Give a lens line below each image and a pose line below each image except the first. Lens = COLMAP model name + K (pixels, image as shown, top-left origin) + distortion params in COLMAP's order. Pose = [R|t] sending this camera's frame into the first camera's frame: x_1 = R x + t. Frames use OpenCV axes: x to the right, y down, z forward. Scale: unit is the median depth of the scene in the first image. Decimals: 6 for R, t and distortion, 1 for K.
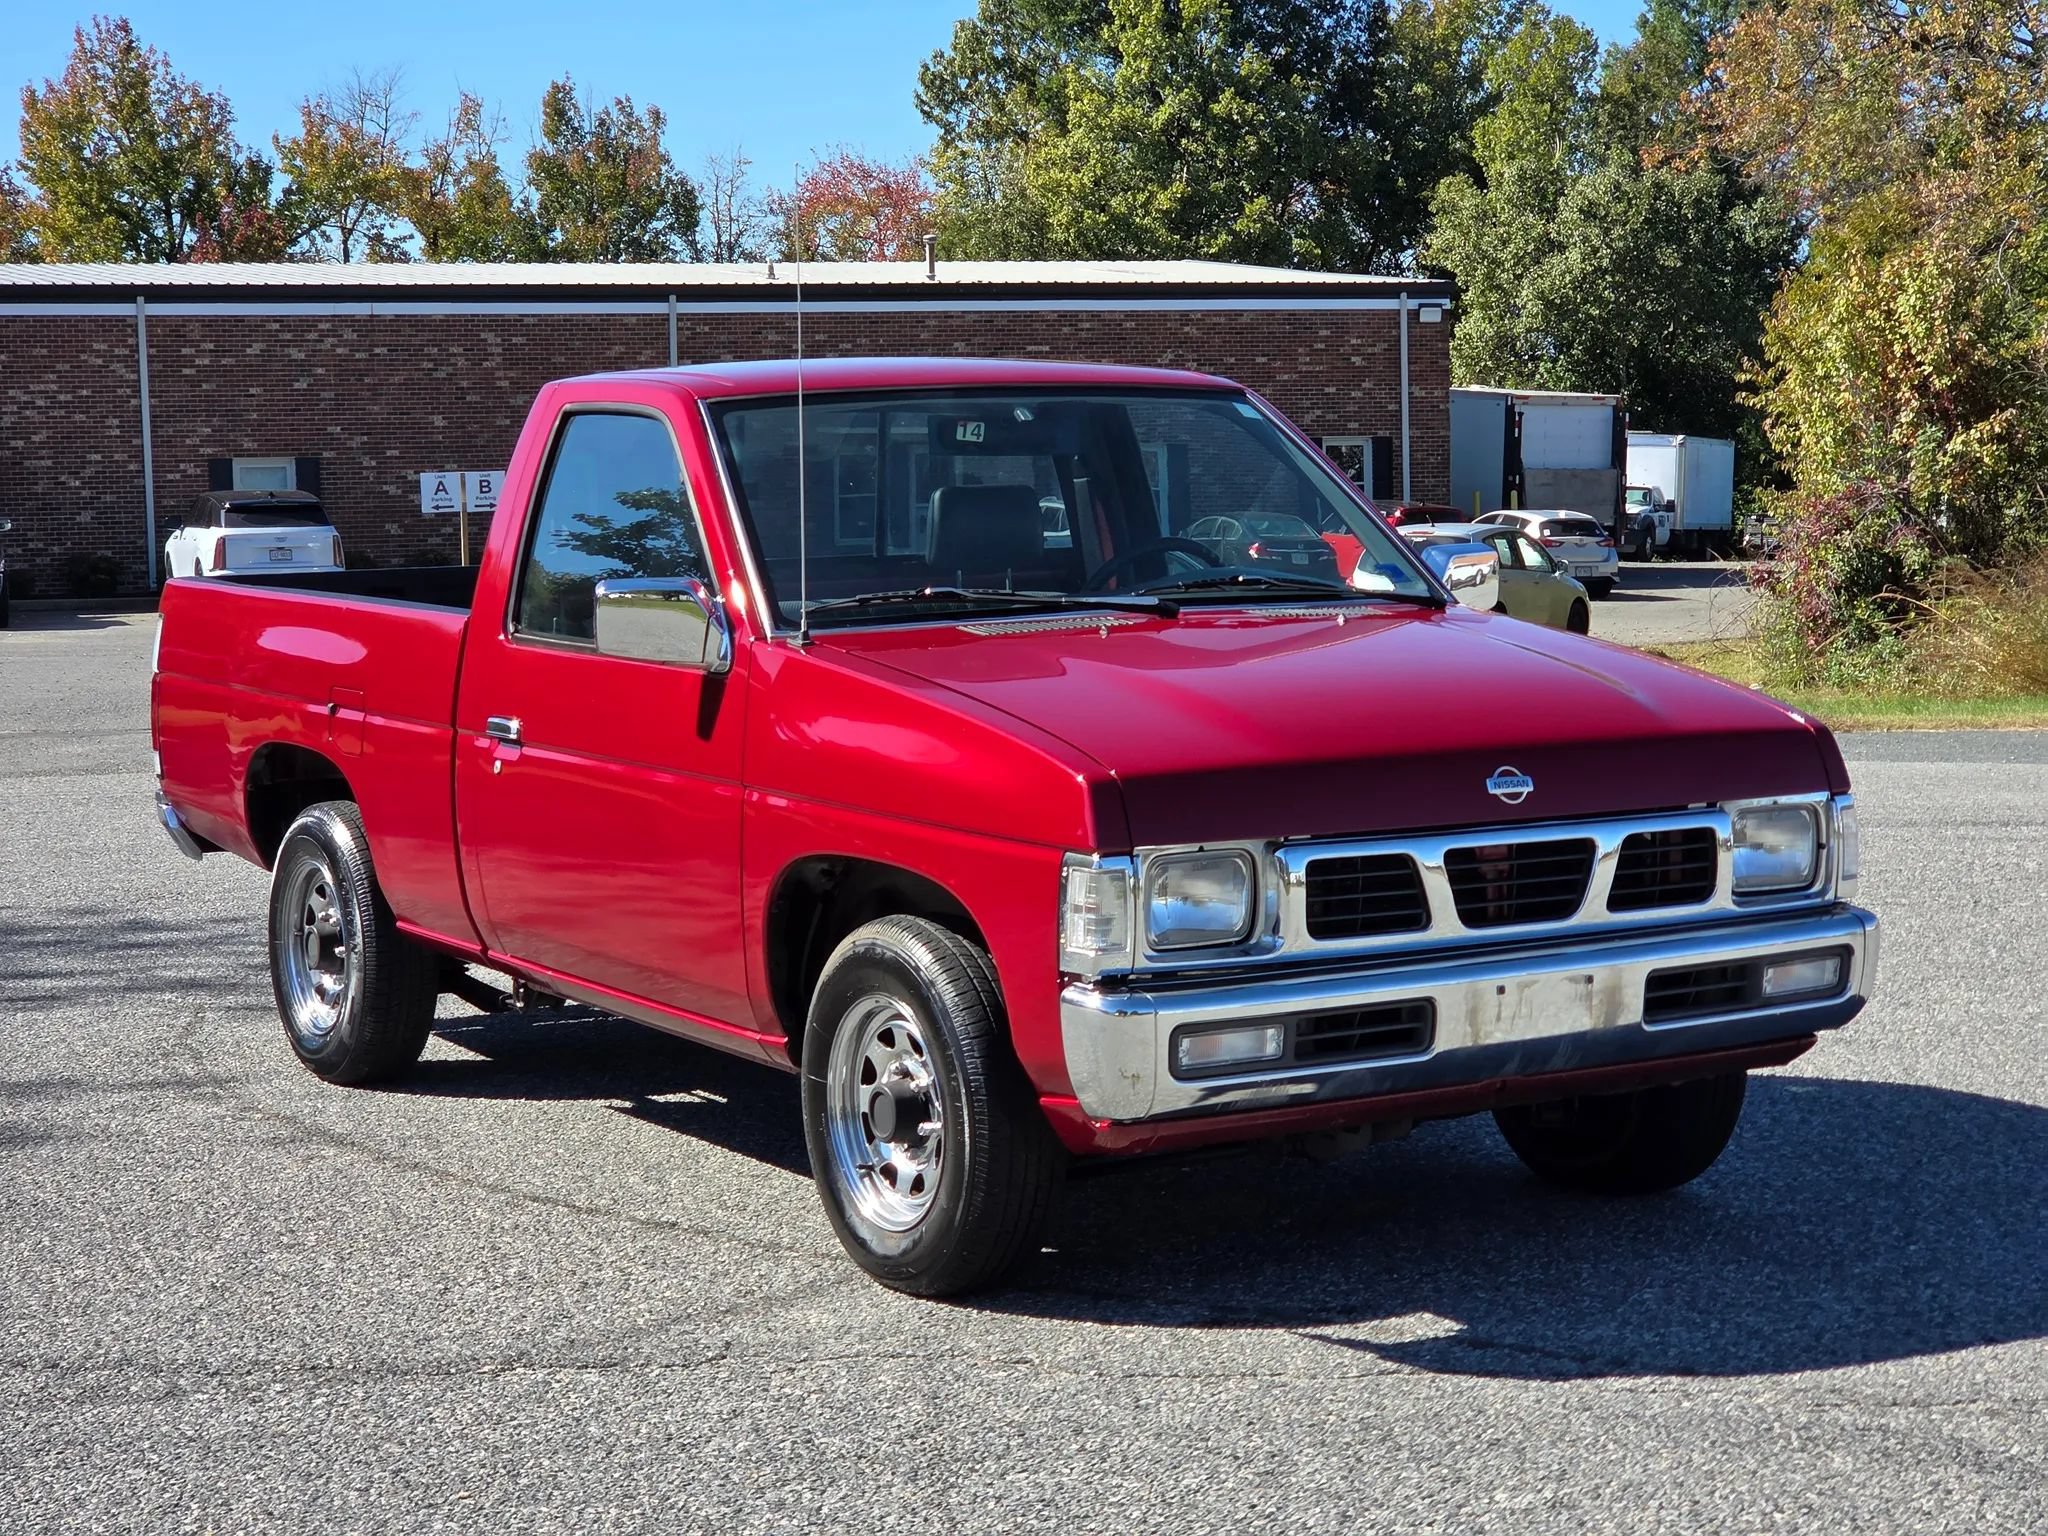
lens RADIAL K [[3821.7, 0, 1027.2], [0, 3821.7, 809.4], [0, 0, 1]] dist [0.038309, 0.088736]
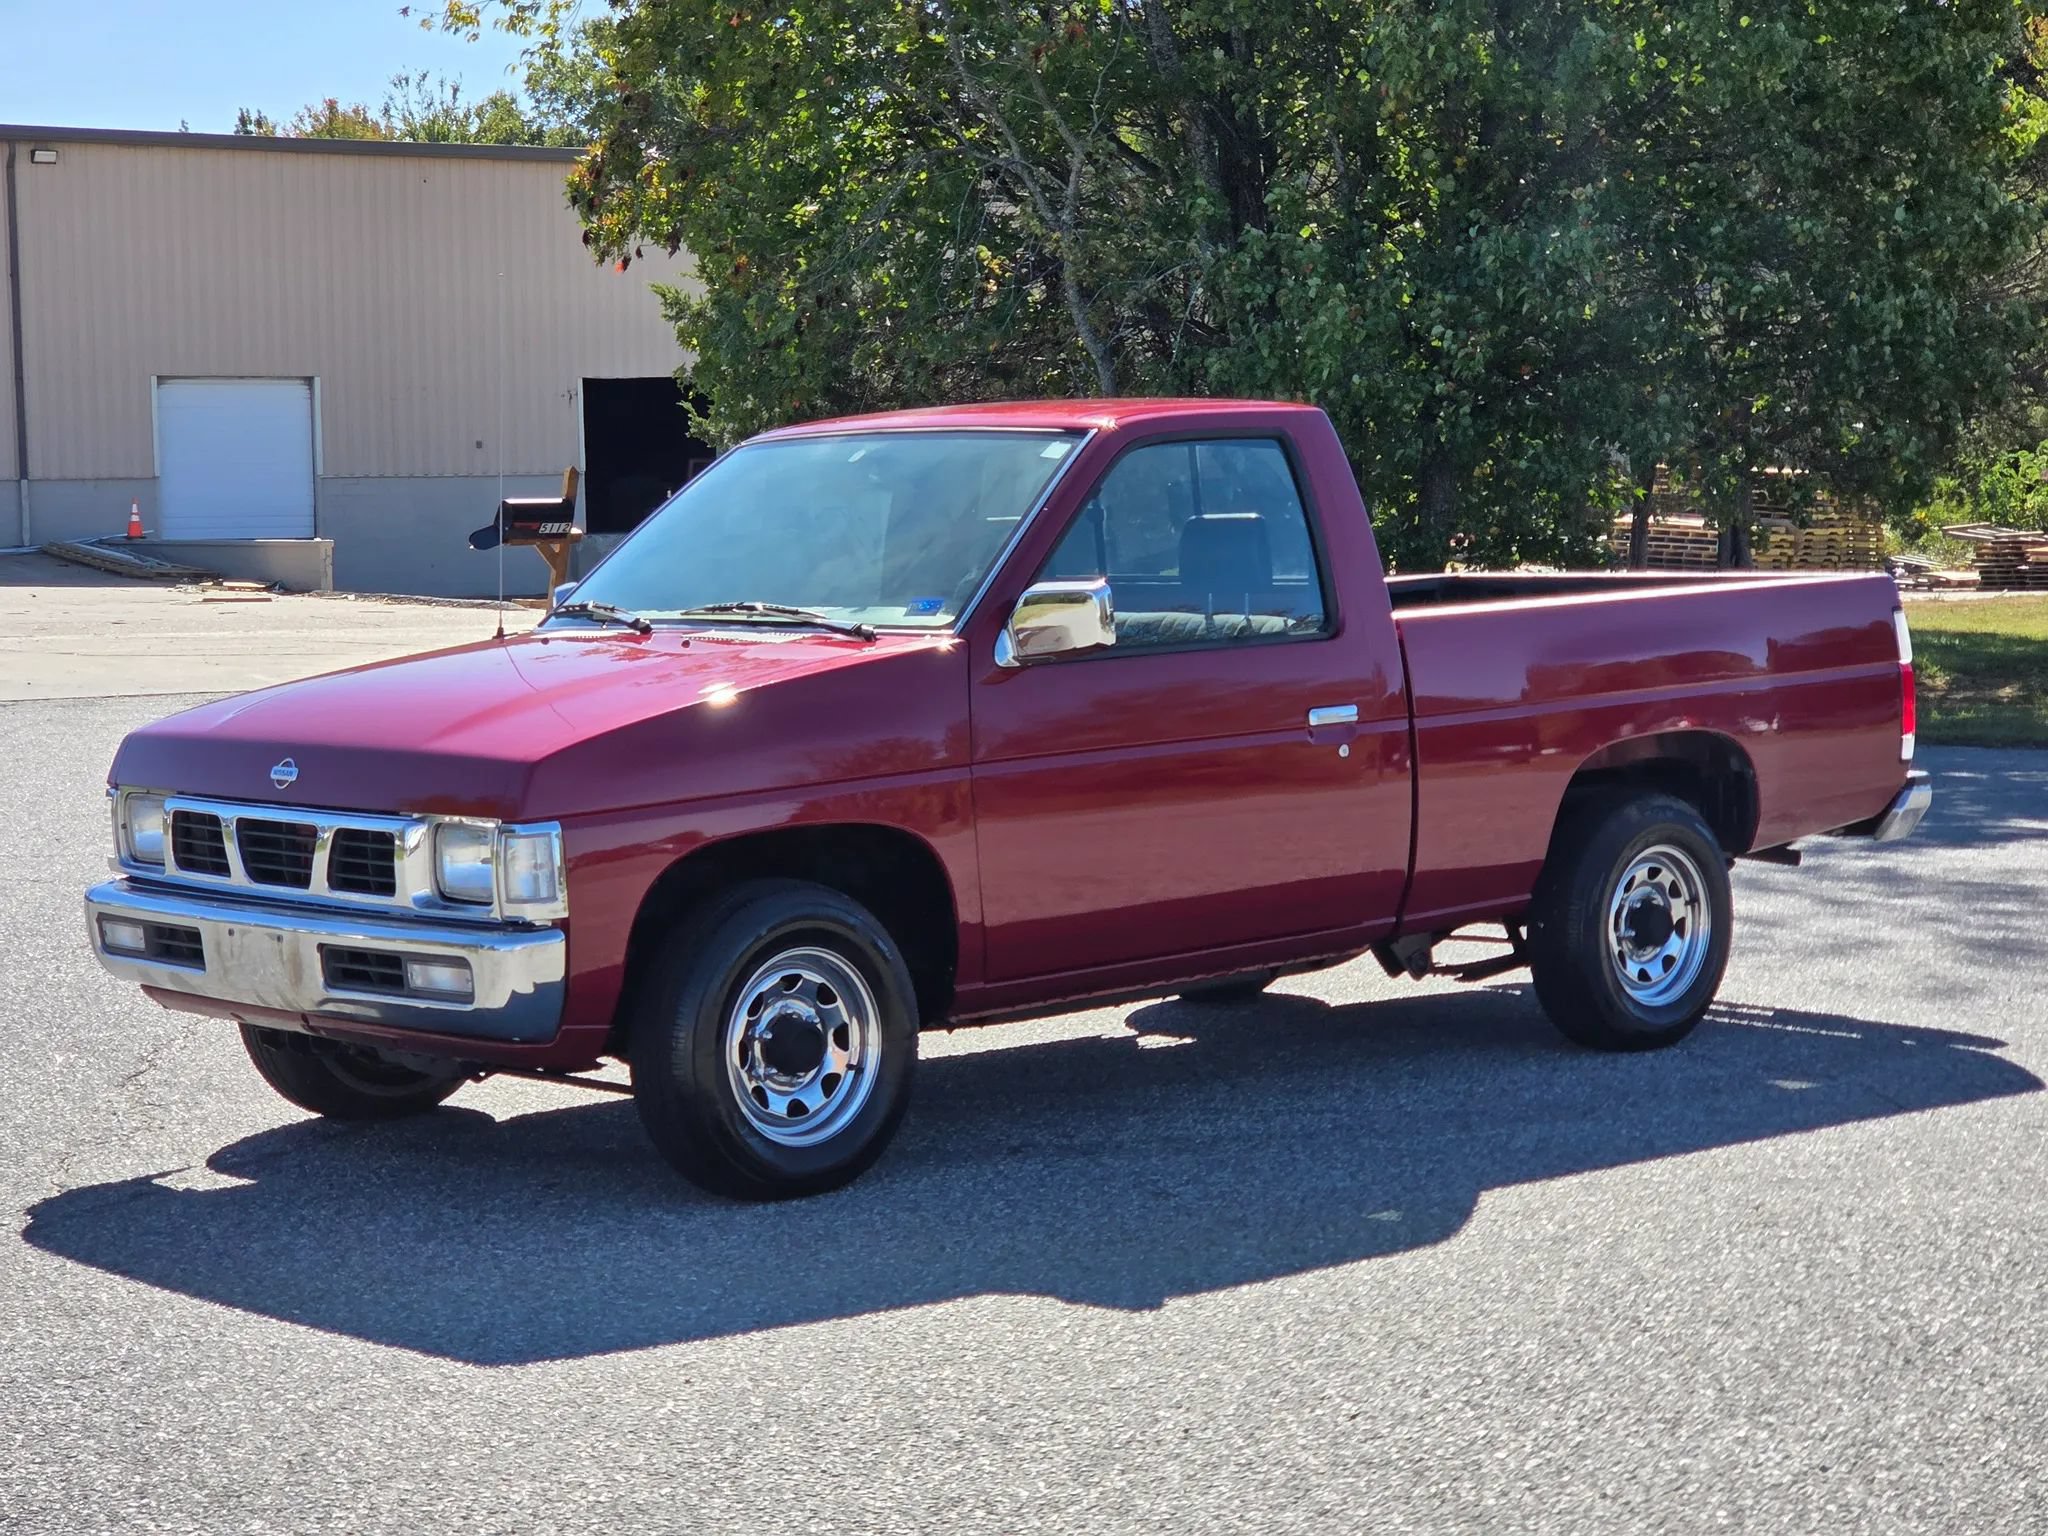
lens RADIAL K [[3821.7, 0, 1027.2], [0, 3821.7, 809.4], [0, 0, 1]] dist [0.038309, 0.088736]
pose [[0.159498, 0.092450, -0.982860, 1.337070], [-0.075582, 0.993827, 0.081216, -0.109889], [0.984301, 0.061332, 0.165501, 0.995822]]
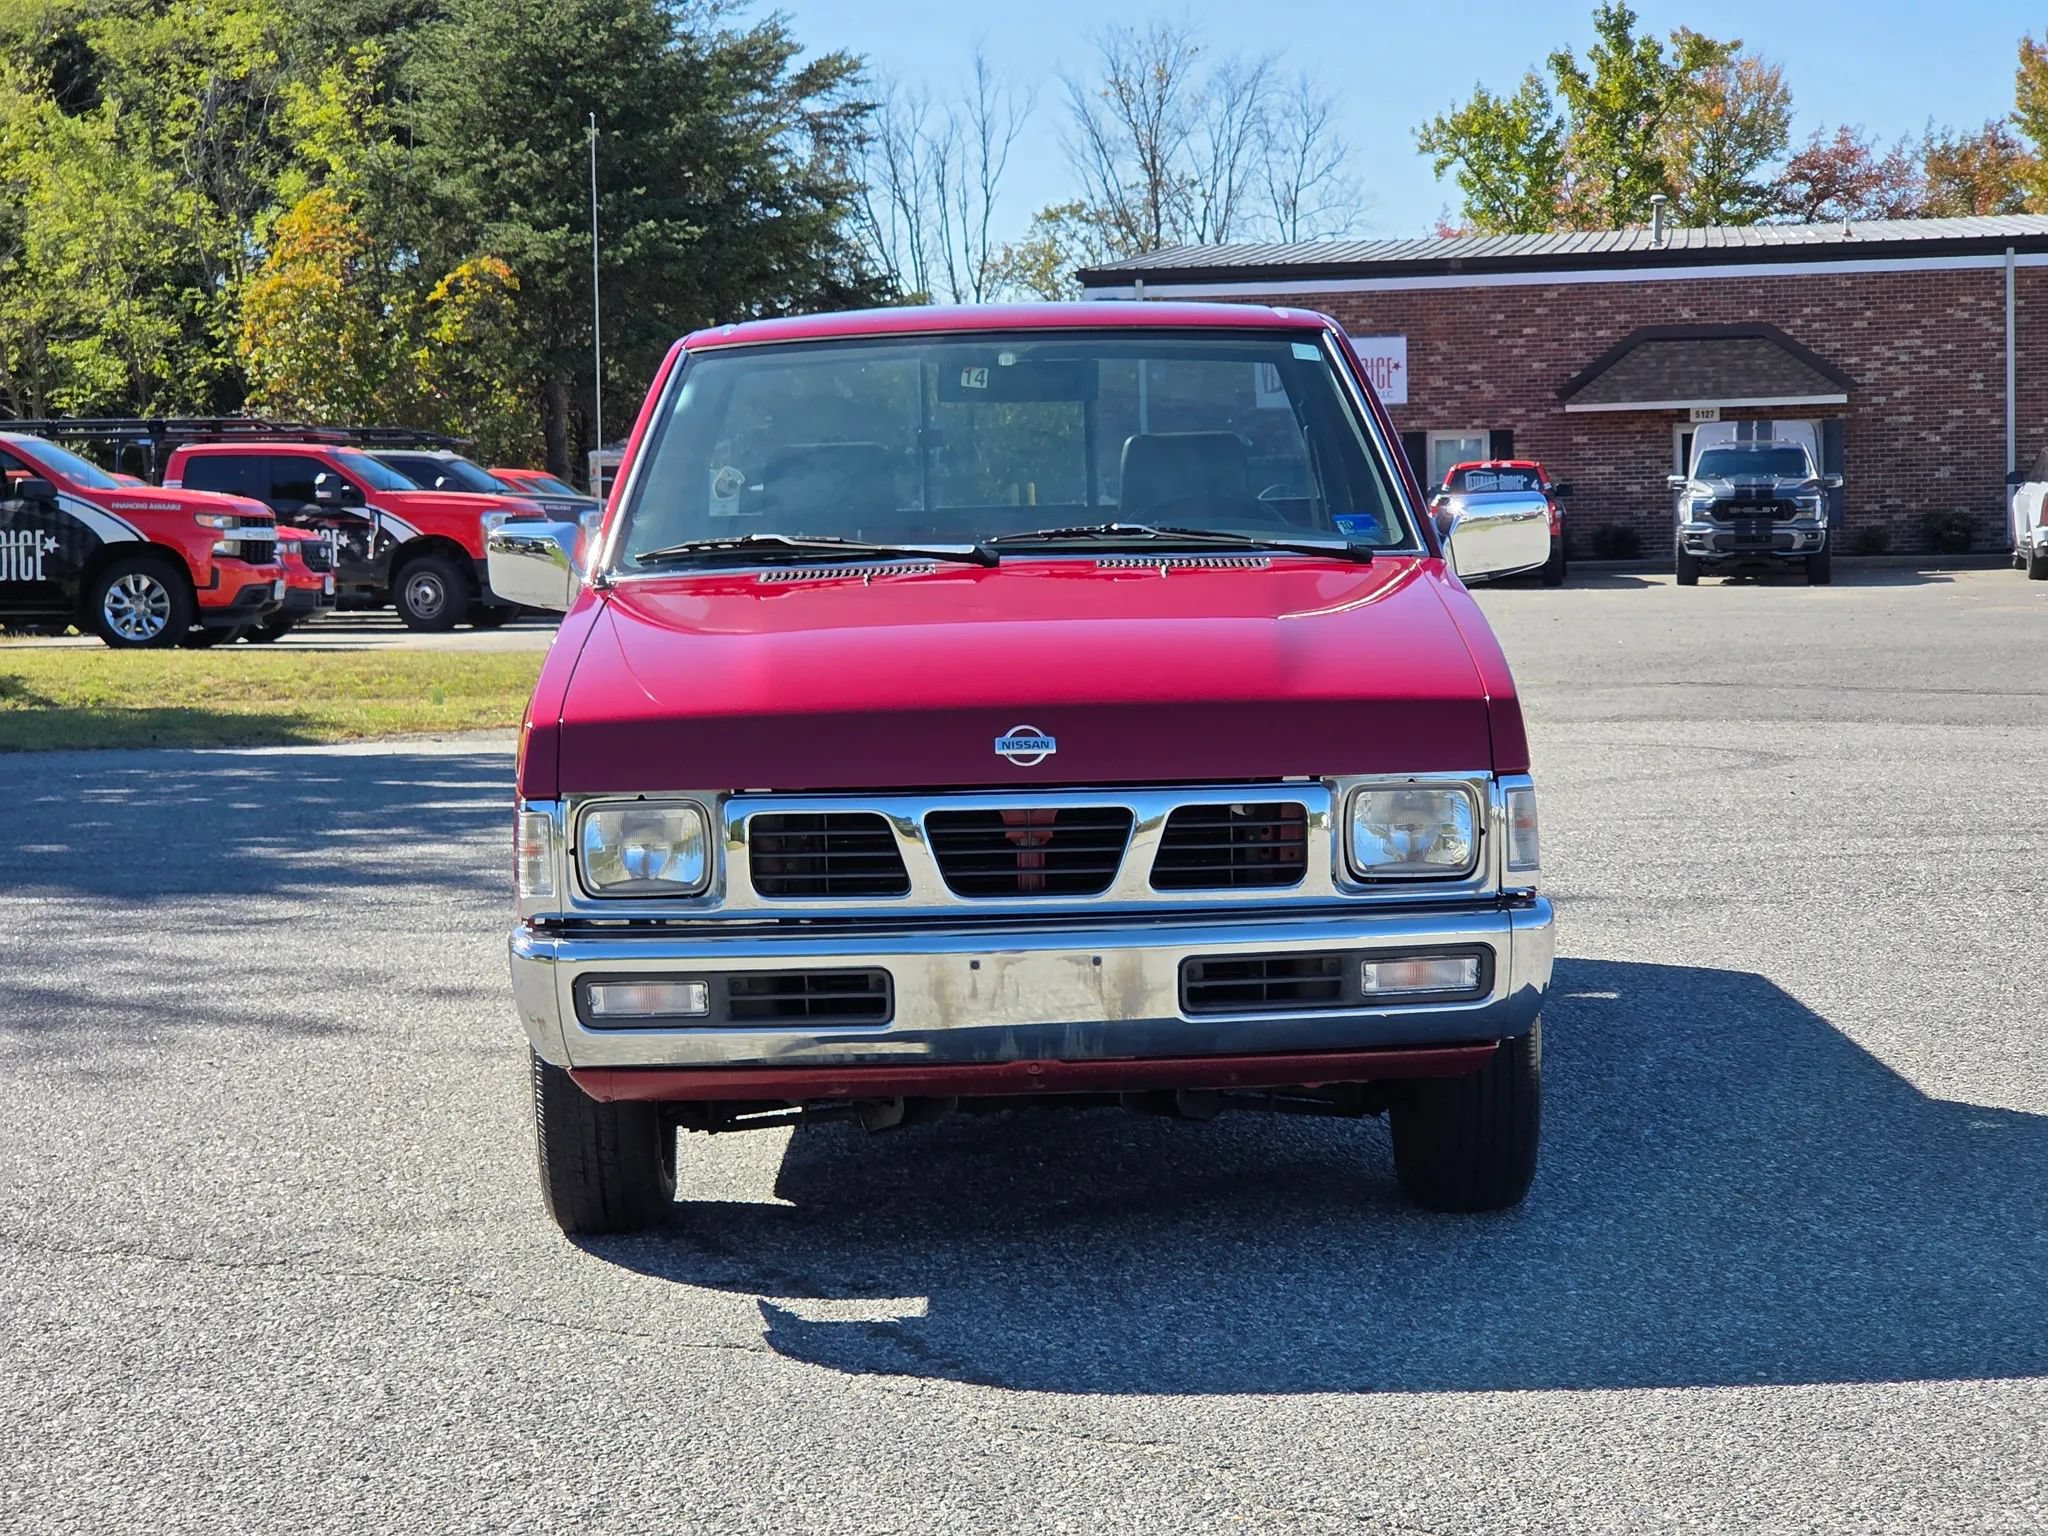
lens RADIAL K [[3883.1, 0, 1024.0], [0, 3883.1, 768.0], [0, 0, 1]] dist [-0.006541, 0.243738]
pose [[0.846741, 0.036961, -0.530721, 0.609164], [-0.037354, 0.999252, 0.009994, -0.010292], [0.530693, 0.011362, 0.847488, 0.185575]]
